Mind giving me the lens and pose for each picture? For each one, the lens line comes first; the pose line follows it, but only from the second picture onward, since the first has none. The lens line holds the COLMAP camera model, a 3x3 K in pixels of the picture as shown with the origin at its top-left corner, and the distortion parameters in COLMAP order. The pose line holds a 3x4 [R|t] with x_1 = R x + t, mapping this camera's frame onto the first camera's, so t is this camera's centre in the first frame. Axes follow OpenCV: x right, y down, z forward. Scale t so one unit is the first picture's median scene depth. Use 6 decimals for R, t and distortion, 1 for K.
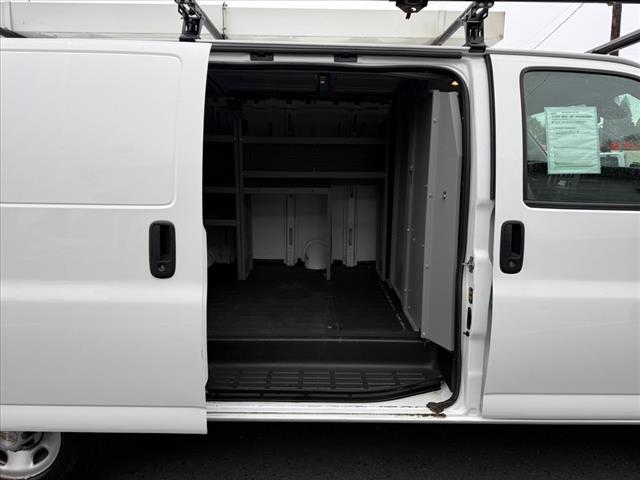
lens RADIAL K [[447.4, 0, 320.0], [0, 447.4, 240.0], [0, 0, 1]] dist [0.008333, -0.001099]
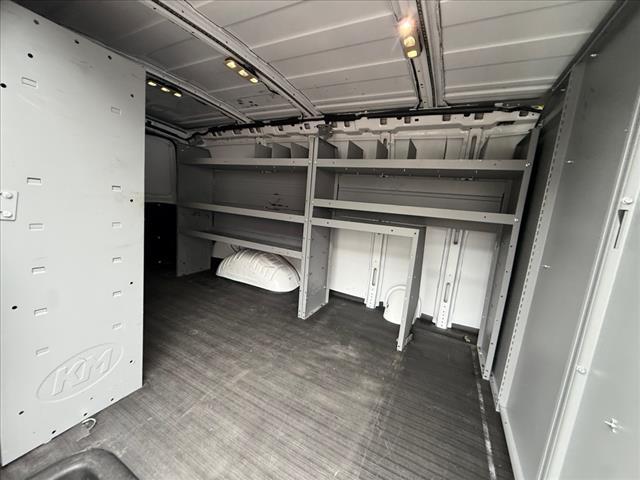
lens RADIAL K [[248.9, 0, 320.0], [0, 248.9, 240.0], [0, 0, 1]] dist [0.000643, -0.000066]
pose [[0.877851, 0.133222, -0.460033, 0.066996], [-0.154537, 0.987948, -0.008790, -0.066484], [0.453317, 0.078809, 0.887858, 0.535369]]
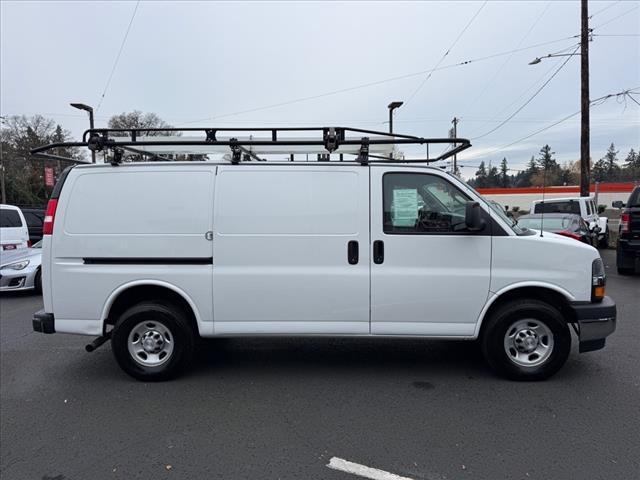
lens RADIAL K [[447.4, 0, 320.0], [0, 447.4, 240.0], [0, 0, 1]] dist [0.008333, -0.001099]
pose [[0.998868, -0.011486, -0.046160, 0.237646], [0.006888, 0.995108, -0.098550, 0.171553], [0.047066, 0.098121, 0.994061, -1.214989]]
